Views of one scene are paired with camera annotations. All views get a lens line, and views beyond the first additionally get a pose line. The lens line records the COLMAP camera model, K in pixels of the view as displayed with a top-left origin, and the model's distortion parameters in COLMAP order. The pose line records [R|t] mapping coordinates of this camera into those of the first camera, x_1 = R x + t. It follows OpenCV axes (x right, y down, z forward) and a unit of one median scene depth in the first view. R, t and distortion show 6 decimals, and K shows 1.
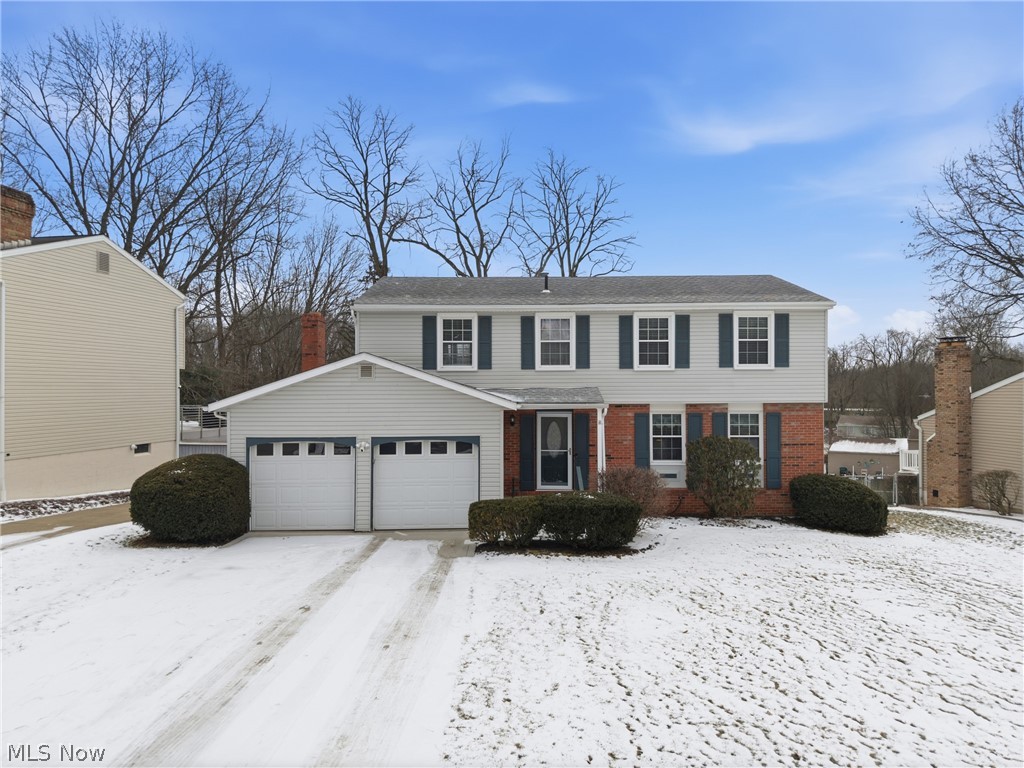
lens RADIAL K [[691.6, 0, 516.0], [0, 691.6, 379.1], [0, 0, 1]] dist [0.011751, -0.012161]
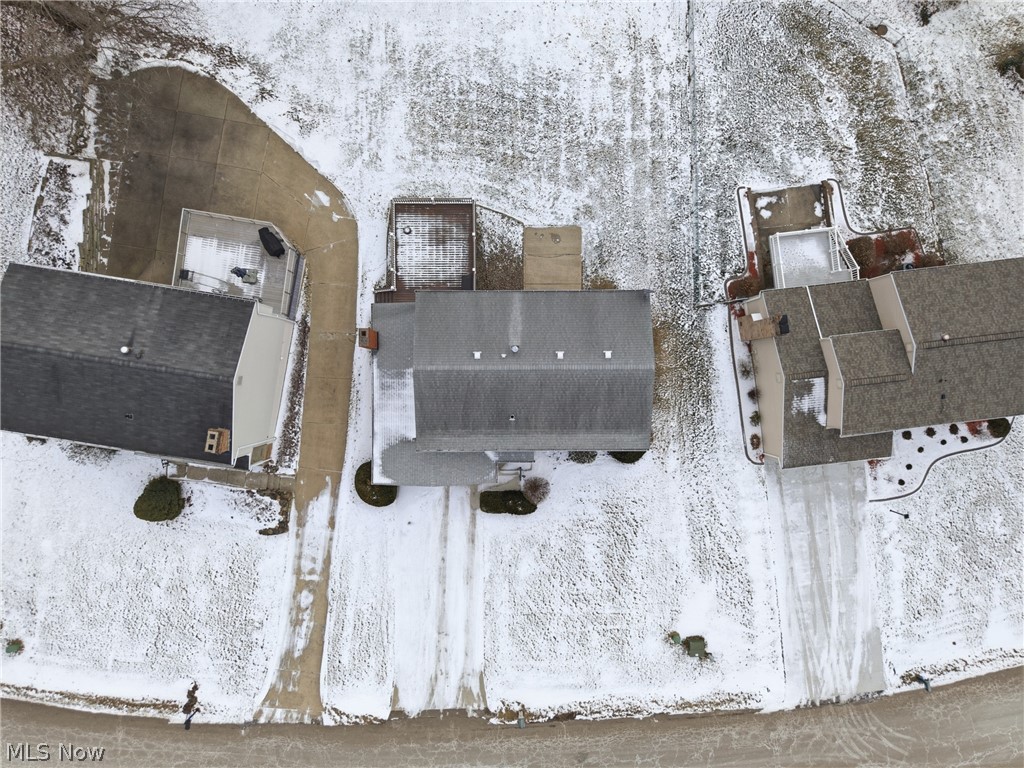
lens RADIAL K [[691.6, 0, 512.4], [0, 691.6, 386.1], [0, 0, 1]] dist [0.011751, -0.012161]
pose [[0.999749, 0.005265, 0.021776, 0.004800], [-0.021705, -0.013226, 0.999677, -2.135888], [0.005551, -0.999899, -0.013109, 1.188530]]
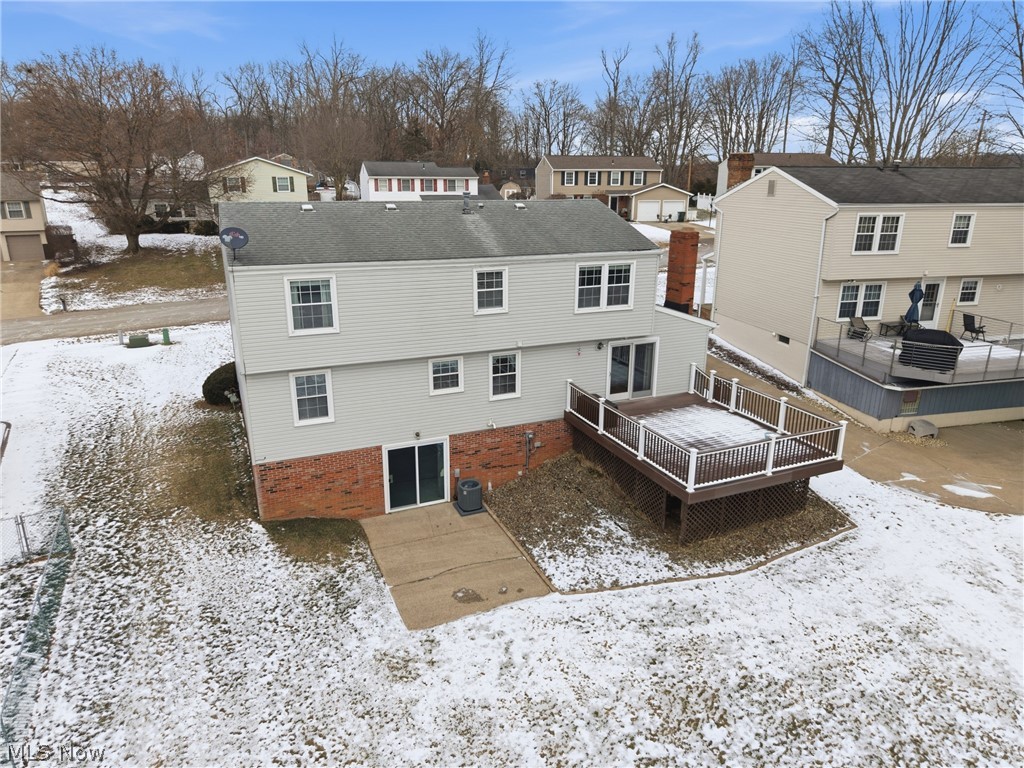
lens RADIAL K [[691.6, 0, 514.4], [0, 691.6, 383.9], [0, 0, 1]] dist [0.011751, -0.012161]
pose [[-0.920332, 0.107145, -0.376178, 0.460088], [-0.003837, 0.959230, 0.282600, -0.248381], [0.391120, 0.261529, -0.882399, 2.426453]]
